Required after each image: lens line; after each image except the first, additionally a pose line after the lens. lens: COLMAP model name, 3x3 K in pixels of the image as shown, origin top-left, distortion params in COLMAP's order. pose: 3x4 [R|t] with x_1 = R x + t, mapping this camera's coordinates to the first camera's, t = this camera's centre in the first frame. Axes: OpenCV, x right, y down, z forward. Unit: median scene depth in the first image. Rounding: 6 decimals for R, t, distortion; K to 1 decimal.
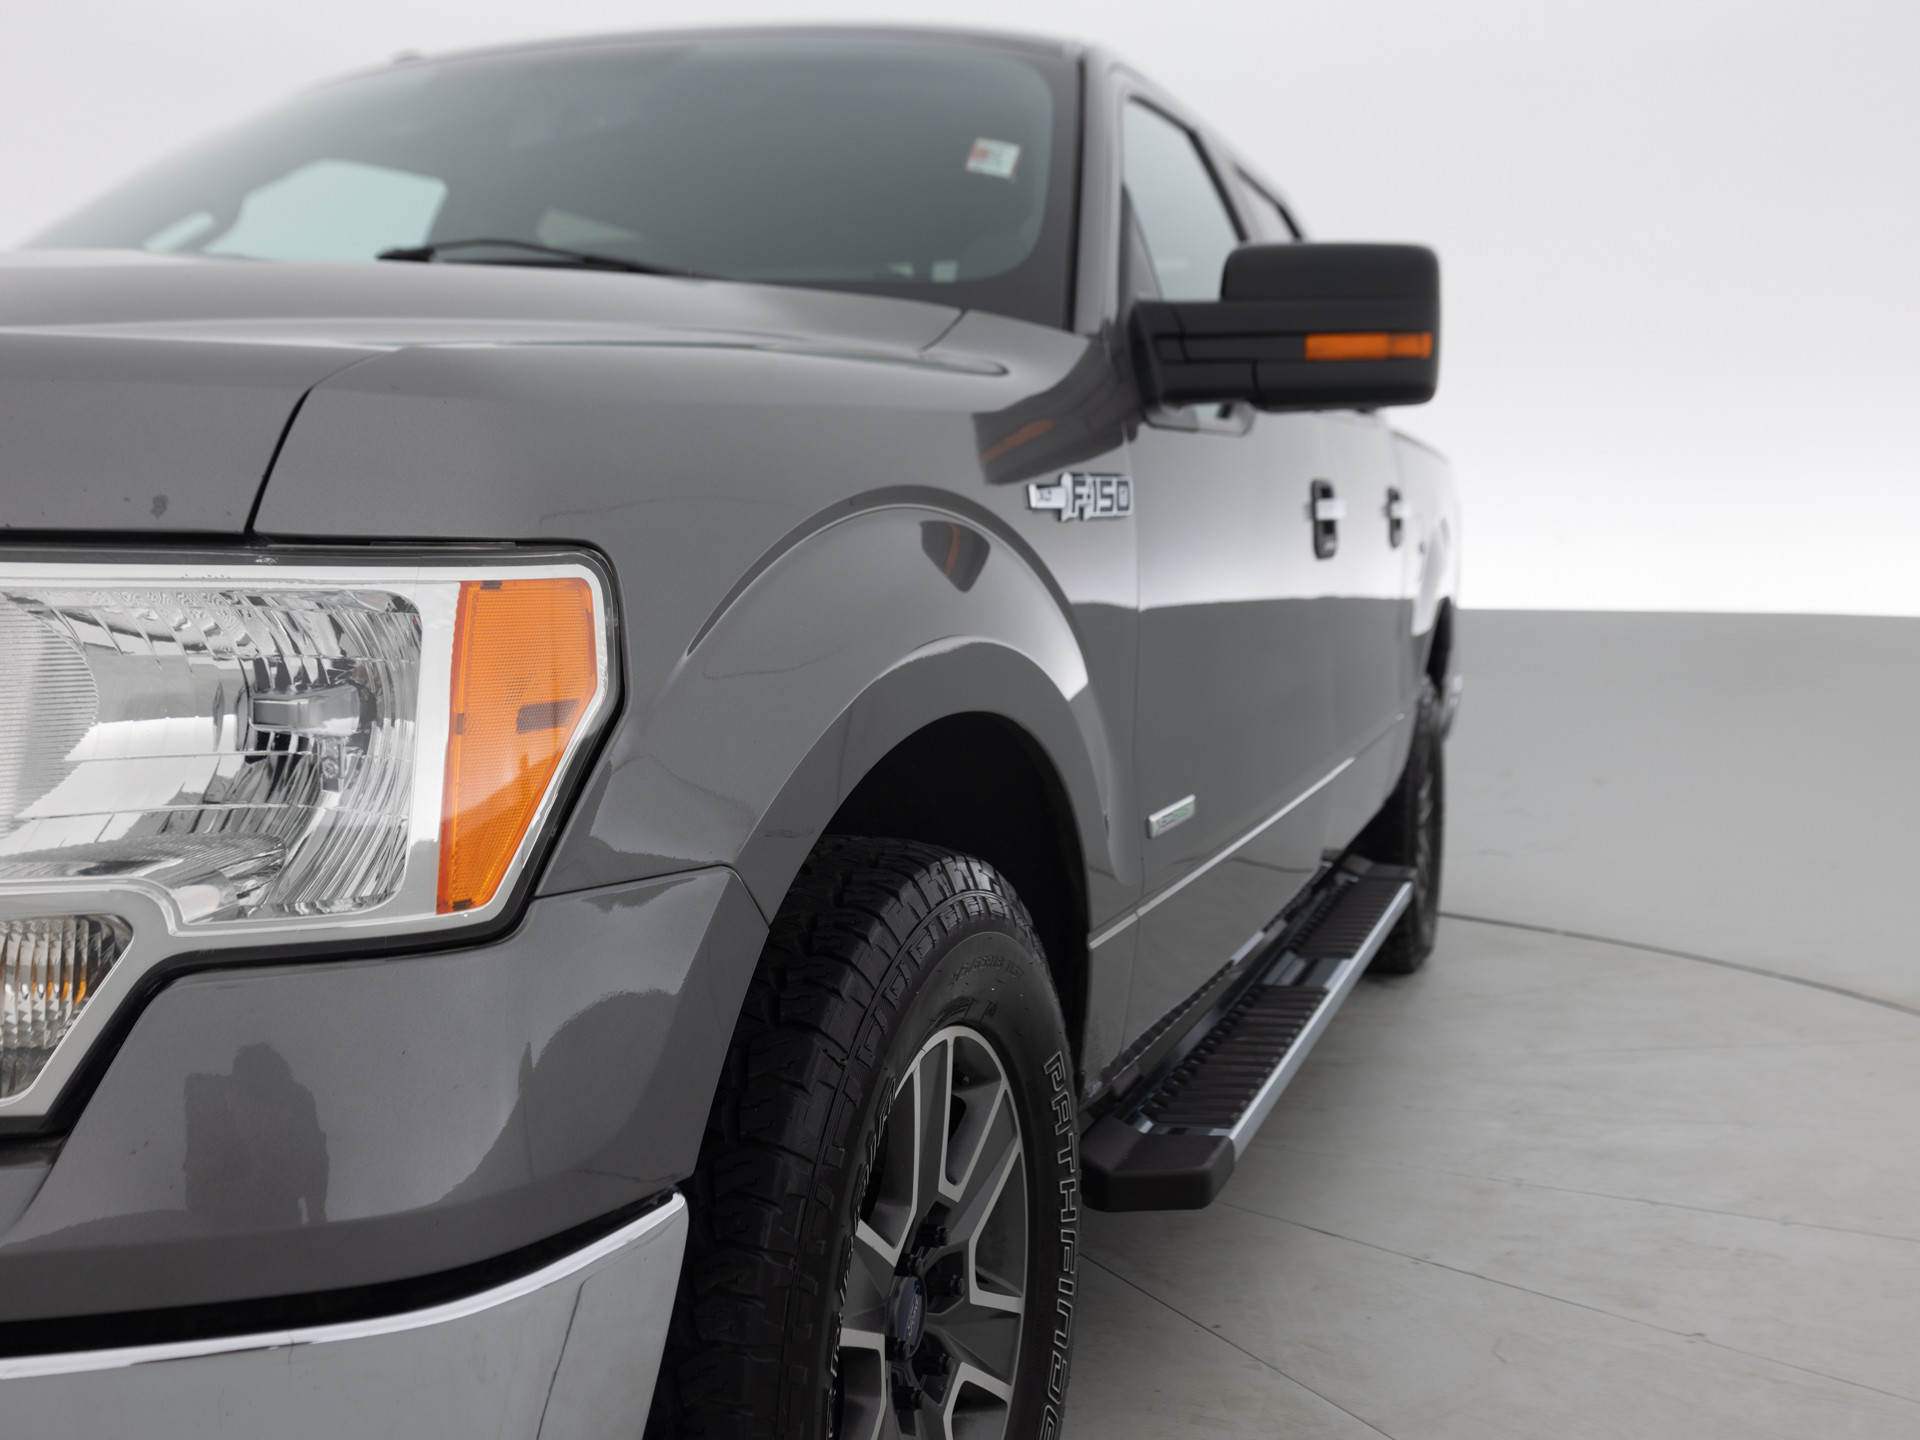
lens RADIAL K [[1919.6, 0, 960.0], [0, 1919.6, 720.0], [0, 0, 1]] dist [0.001995, -0.006749]
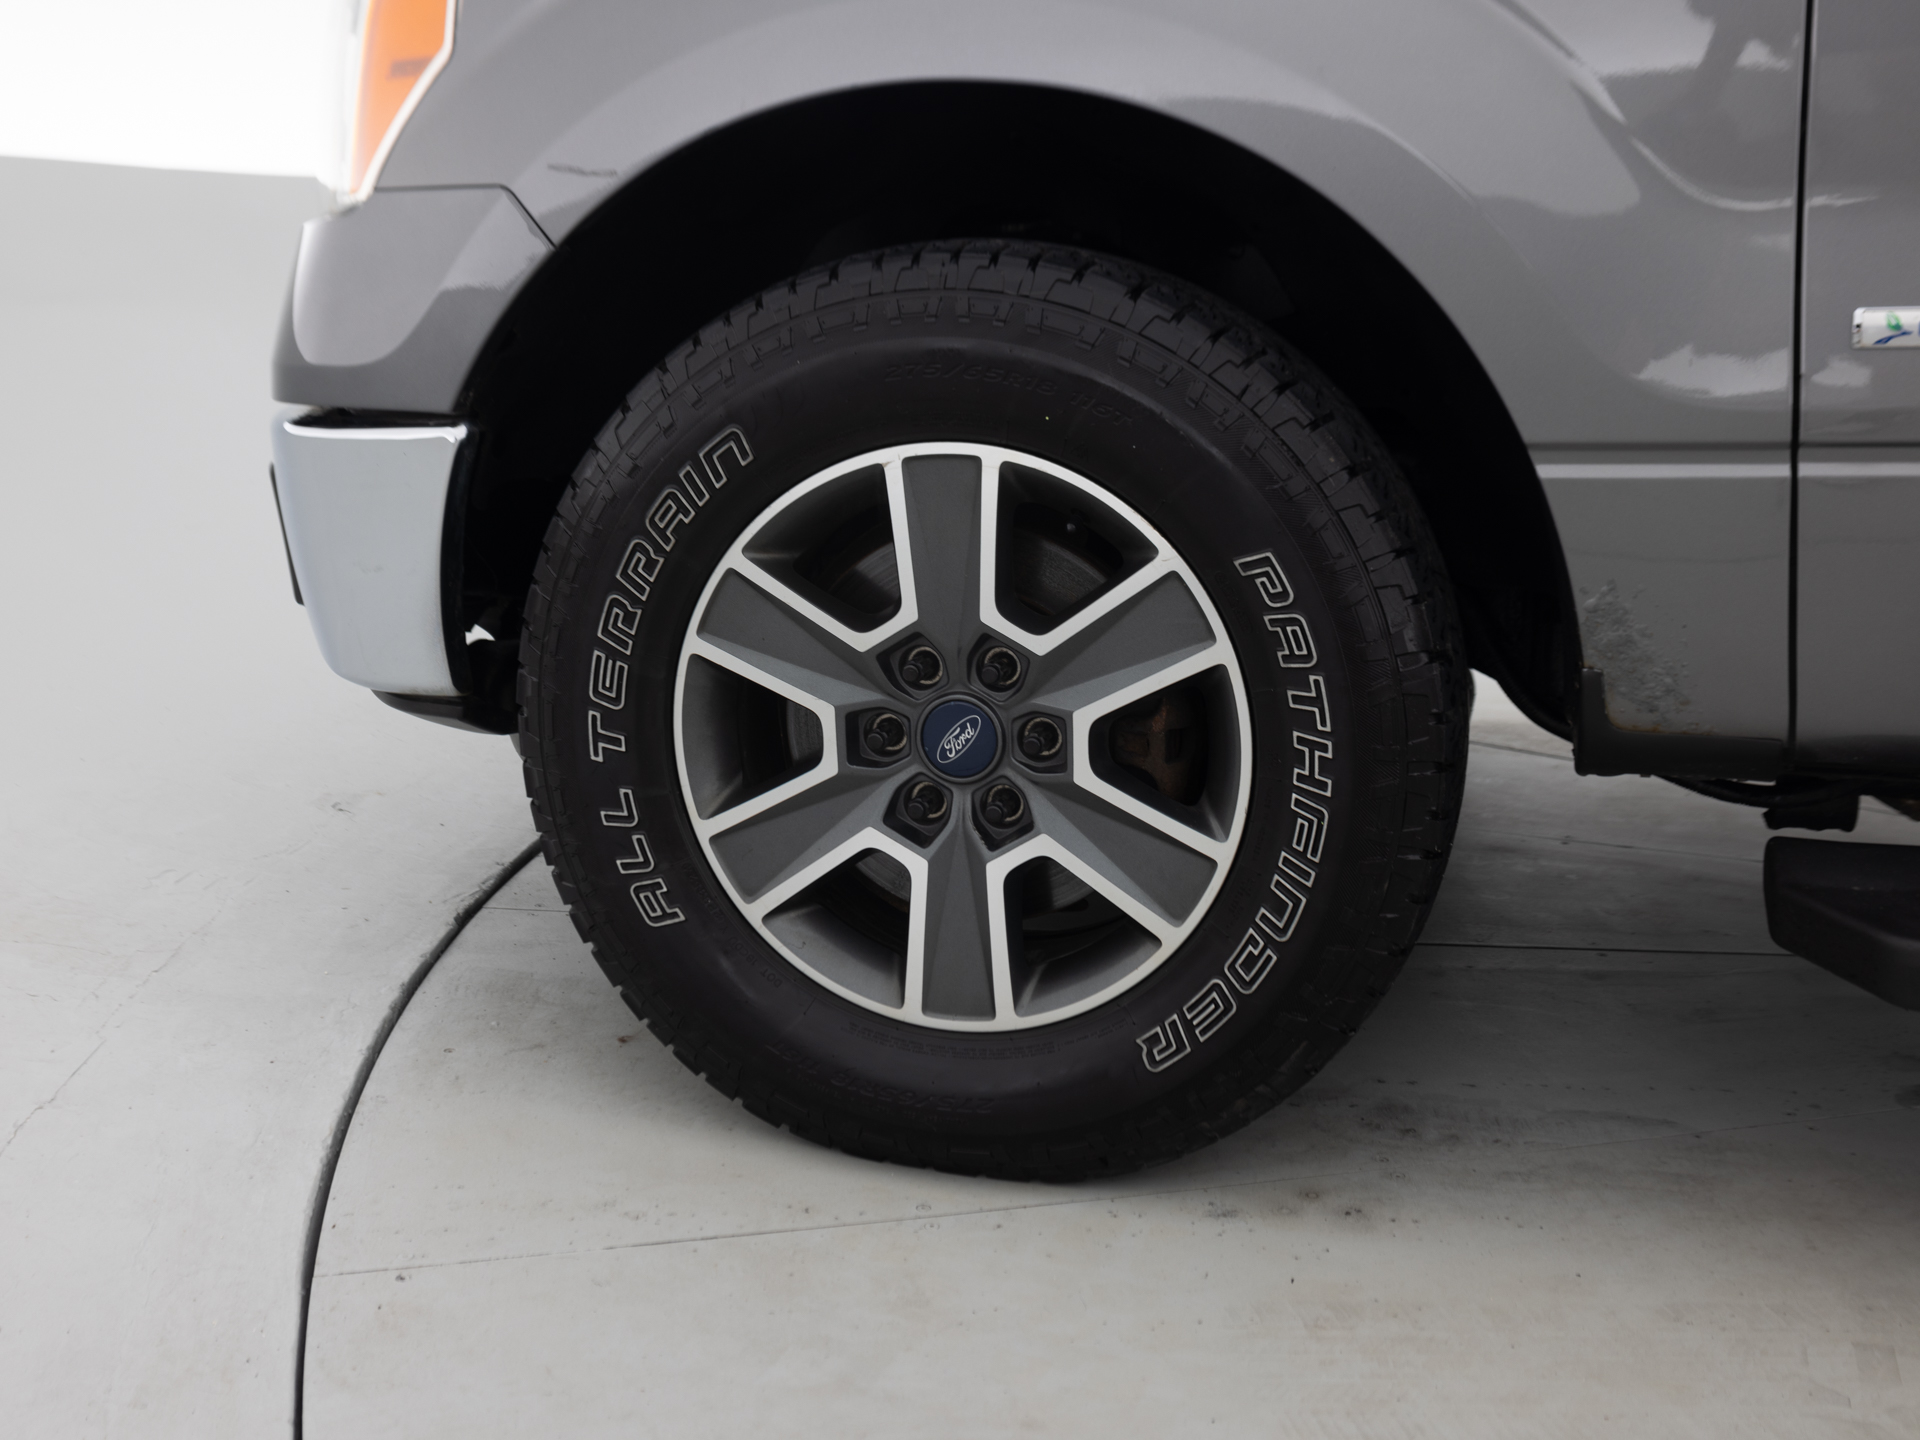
lens RADIAL K [[1919.6, 0, 960.0], [0, 1919.6, 720.0], [0, 0, 1]] dist [0.001995, -0.006749]
pose [[0.060834, 0.213023, -0.975151, 0.581129], [-0.082764, 0.974673, 0.207756, 0.061866], [0.994711, 0.068068, 0.076924, 0.583290]]
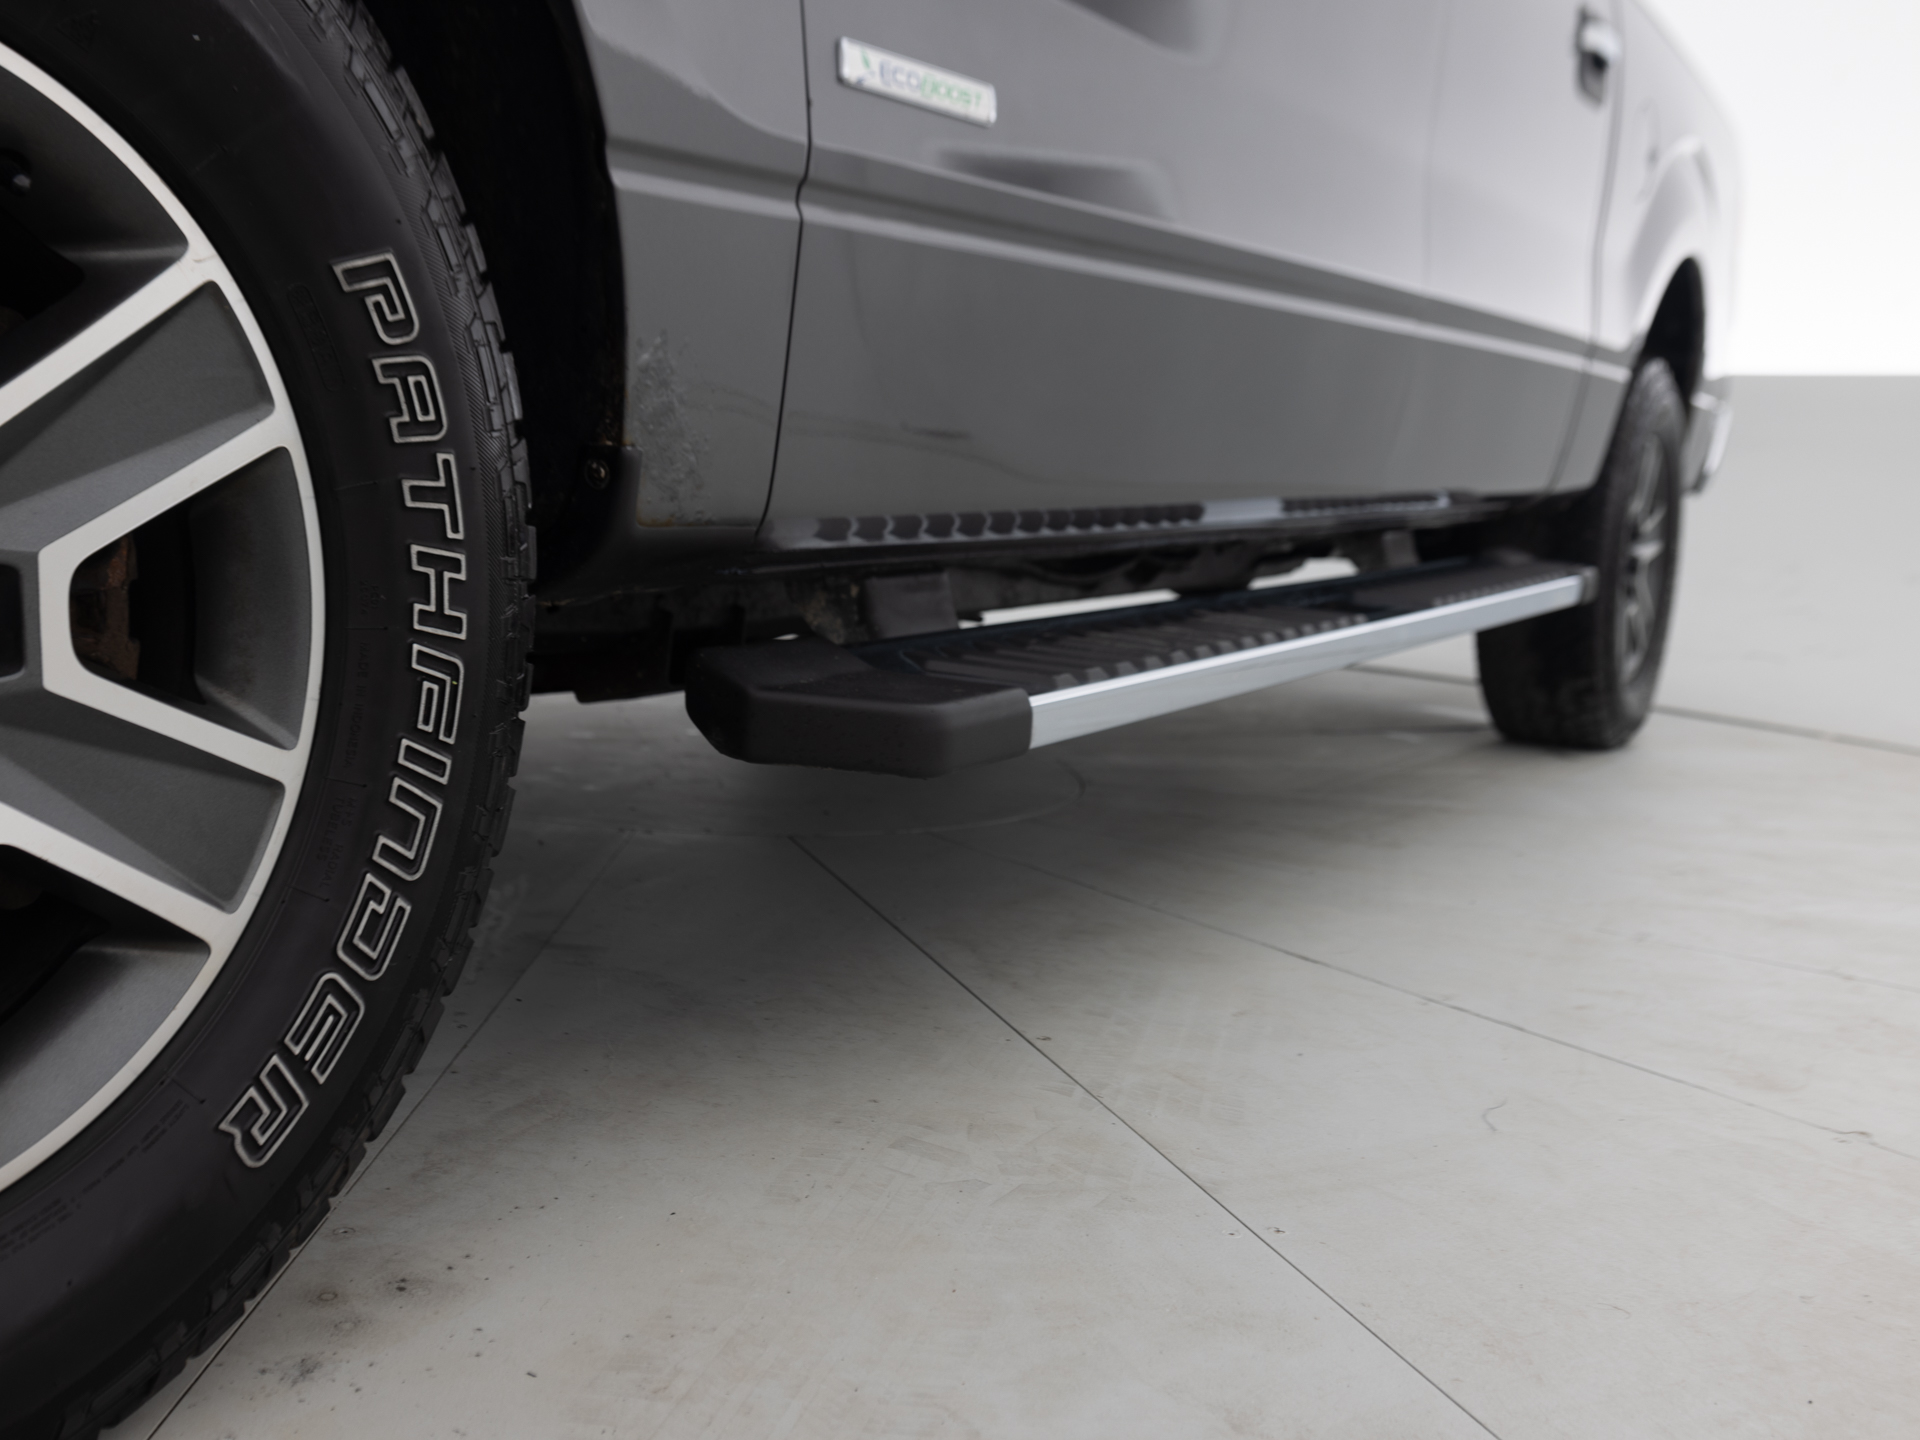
lens RADIAL K [[1919.6, 0, 960.0], [0, 1919.6, 720.0], [0, 0, 1]] dist [0.001995, -0.006749]
pose [[0.983714, 0.072836, -0.164324, 0.201395], [-0.065036, 0.996508, 0.052364, 0.181351], [0.167564, -0.040824, 0.985016, 0.383692]]
